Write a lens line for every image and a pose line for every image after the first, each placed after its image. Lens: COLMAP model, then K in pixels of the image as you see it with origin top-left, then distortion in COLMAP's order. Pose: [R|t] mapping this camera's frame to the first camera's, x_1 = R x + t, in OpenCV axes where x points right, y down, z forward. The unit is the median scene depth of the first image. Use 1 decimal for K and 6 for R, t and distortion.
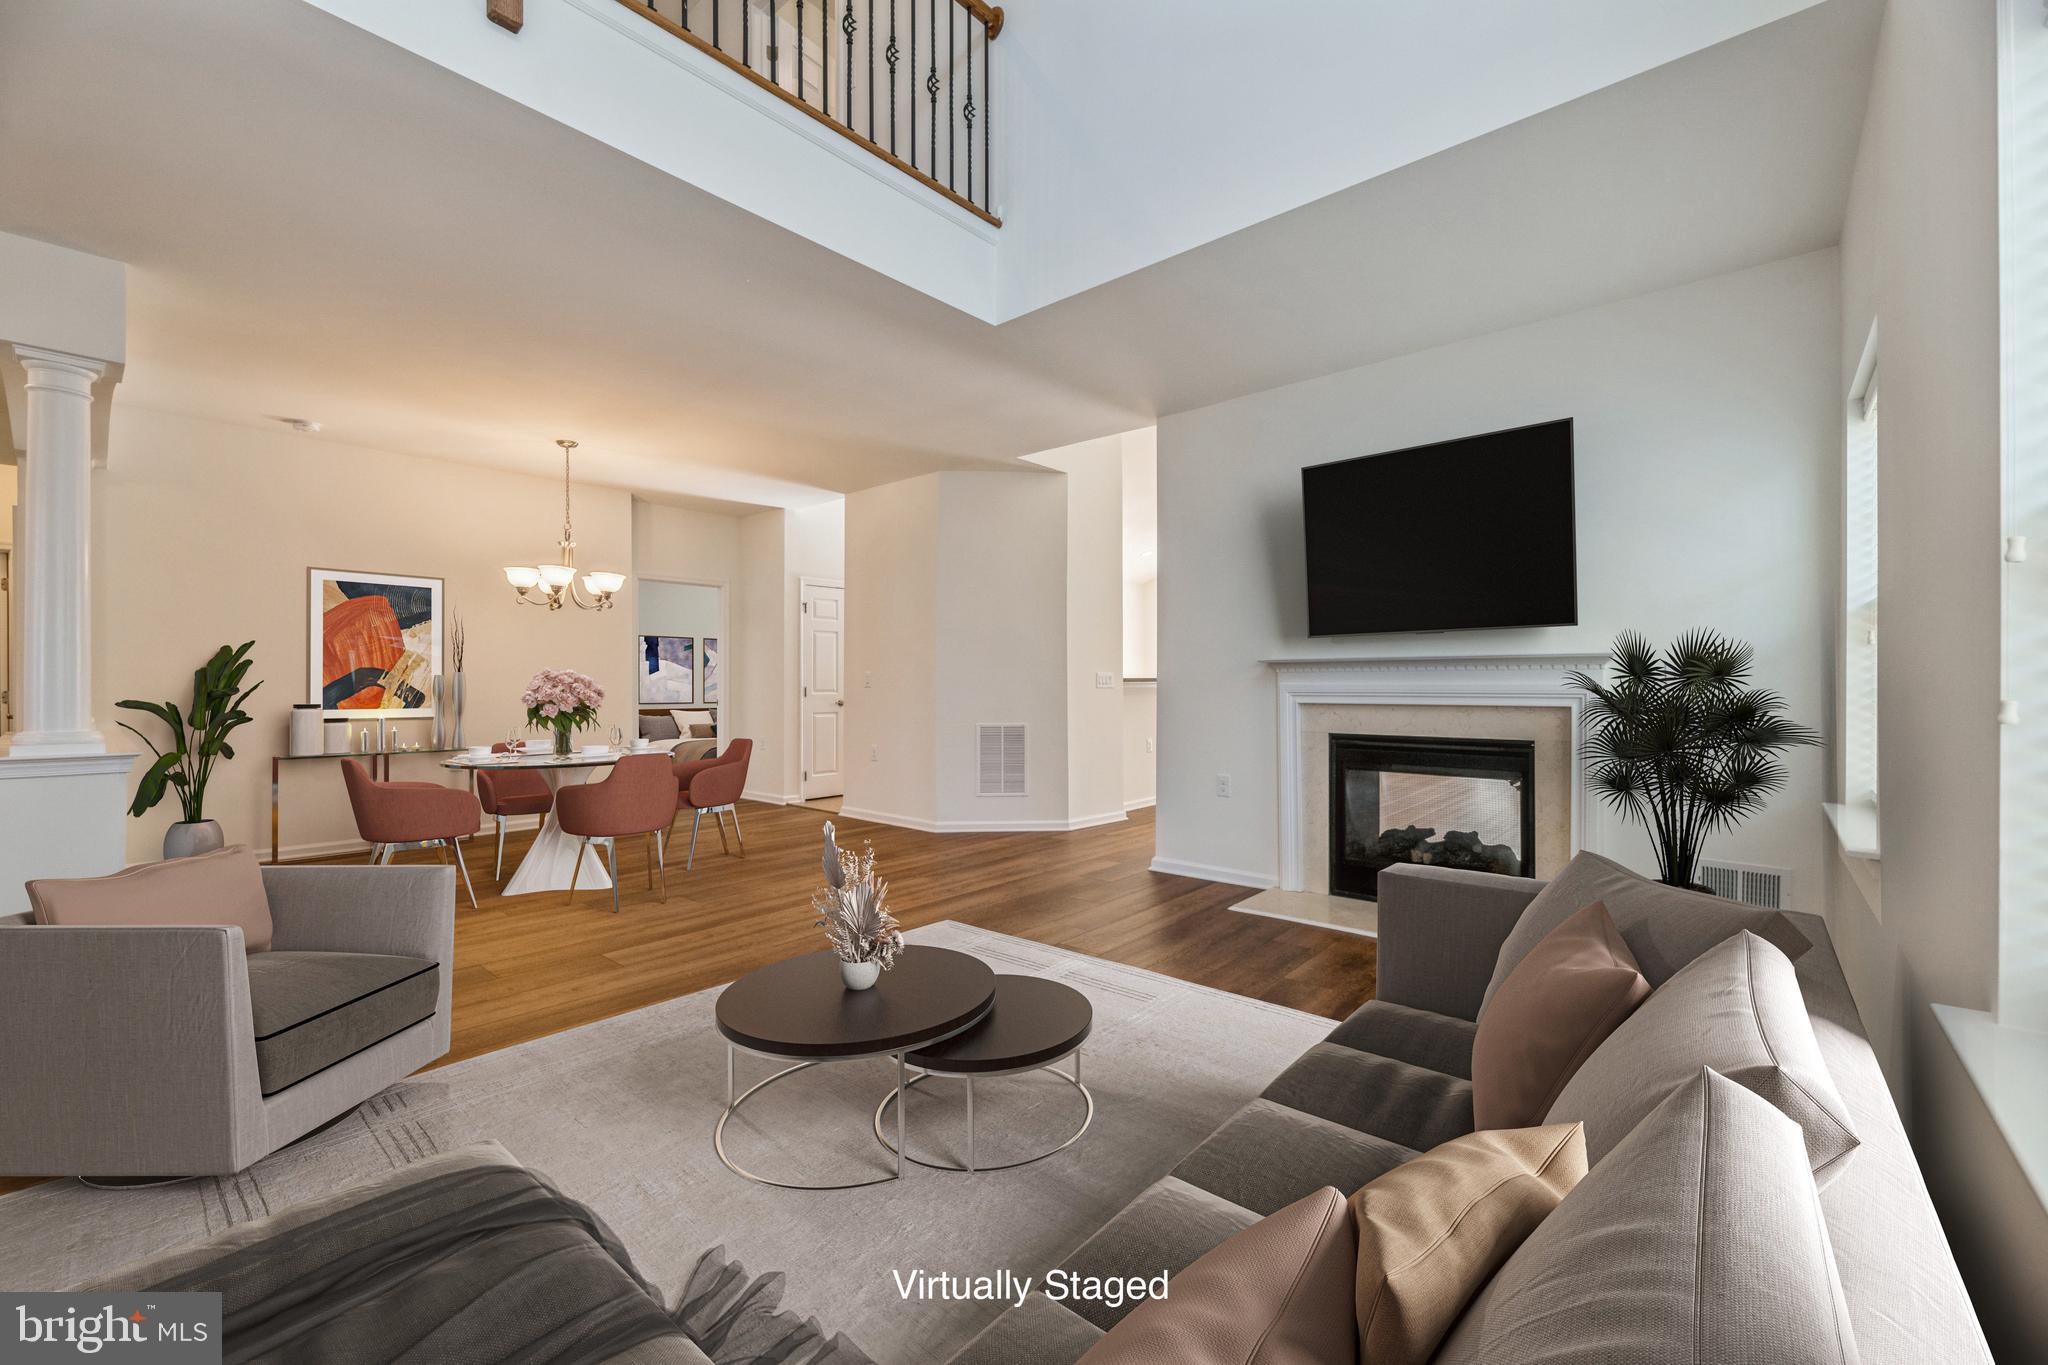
lens RADIAL K [[832.4, 0, 1013.3], [0, 832.4, 694.7], [0, 0, 1]] dist [-0.001331, -0.000487]
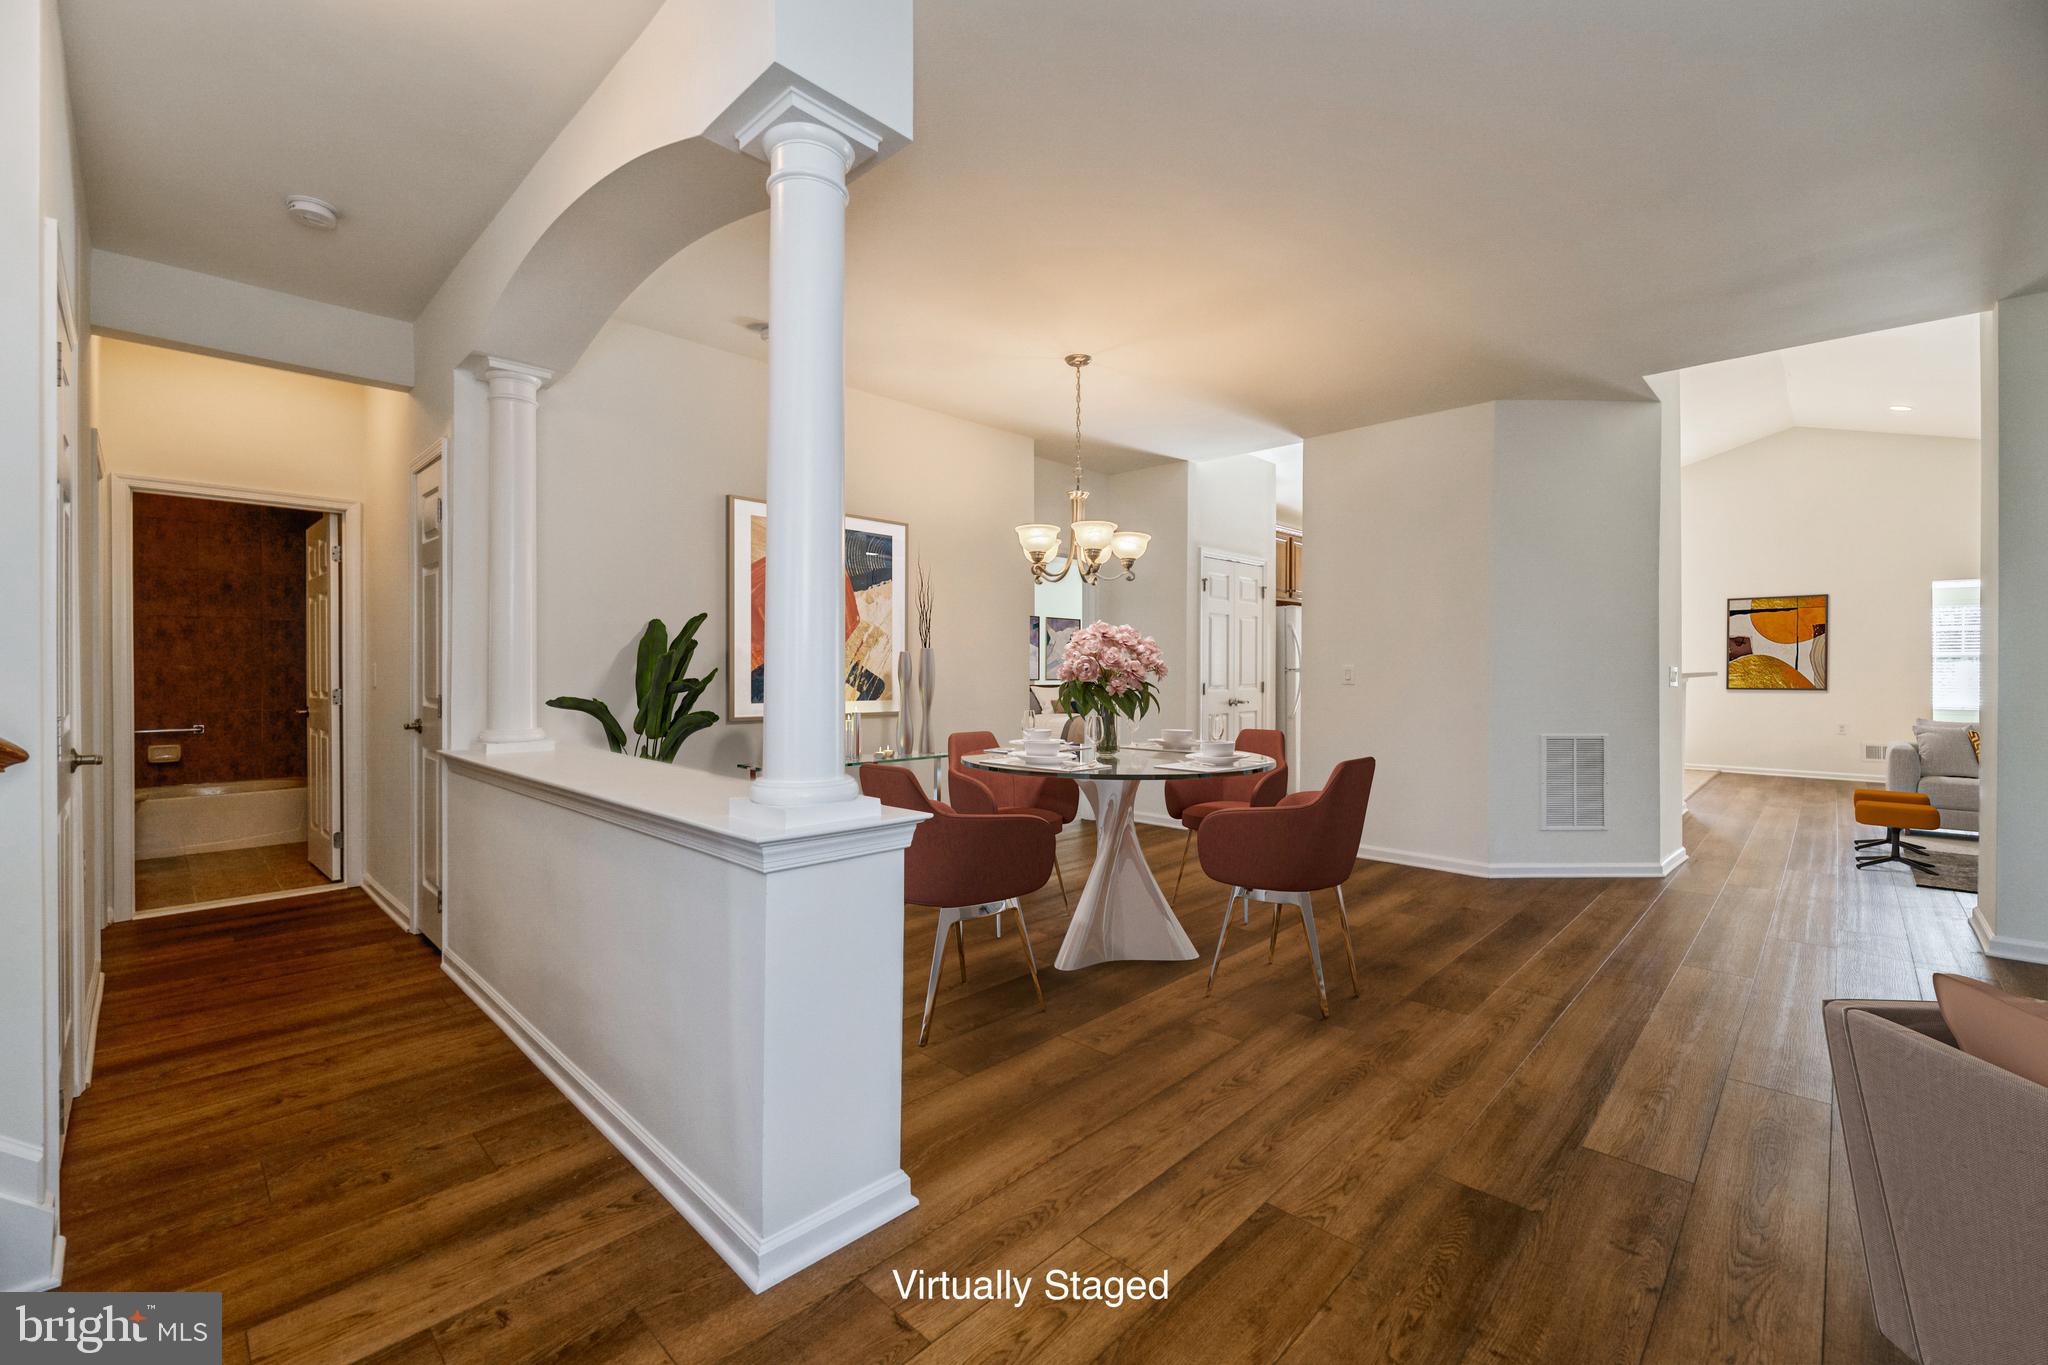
lens RADIAL K [[832.4, 0, 1033.2], [0, 832.4, 696.2], [0, 0, 1]] dist [-0.001331, -0.000487]
pose [[0.999748, 0.015939, -0.015783, -0.561582], [-0.016008, 0.999863, -0.004228, 0.013507], [0.015713, 0.004480, 0.999867, 0.270573]]
